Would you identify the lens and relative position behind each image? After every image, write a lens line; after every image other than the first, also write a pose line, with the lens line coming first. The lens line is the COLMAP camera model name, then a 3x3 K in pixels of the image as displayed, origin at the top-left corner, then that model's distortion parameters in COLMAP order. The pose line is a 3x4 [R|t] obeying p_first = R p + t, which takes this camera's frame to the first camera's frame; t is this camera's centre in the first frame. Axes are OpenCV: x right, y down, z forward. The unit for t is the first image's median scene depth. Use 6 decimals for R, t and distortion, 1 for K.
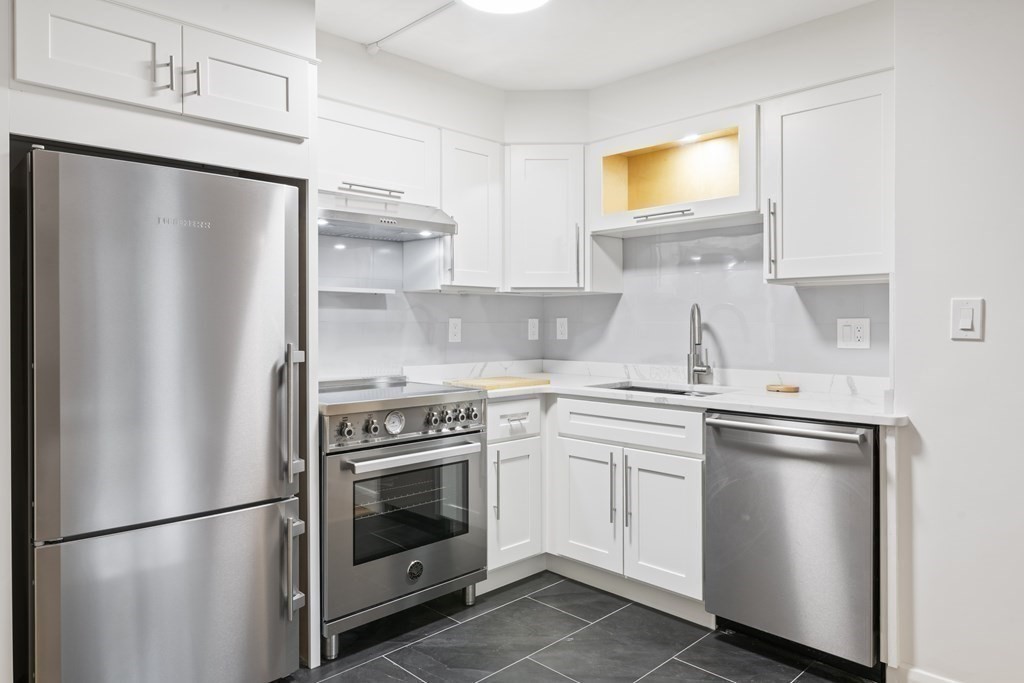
lens RADIAL K [[665.9, 0, 521.8], [0, 665.9, 323.7], [0, 0, 1]] dist [0.007796, 0.000111]
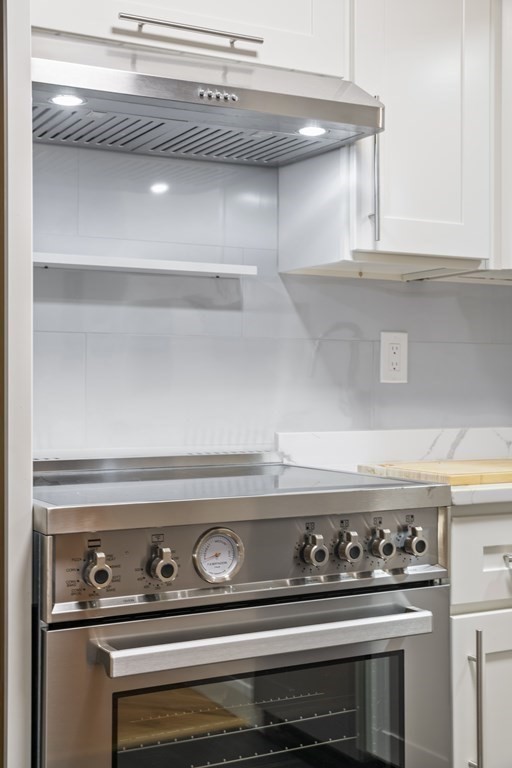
lens RADIAL K [[1088.6, 0, 251.8], [0, 1088.6, 378.7], [0, 0, 1]] dist [0.050476, 0.000000]
pose [[0.961551, -0.002202, -0.274618, 0.015886], [0.001300, 0.999993, -0.003467, 0.030869], [0.274624, 0.002977, 0.961547, 0.273285]]
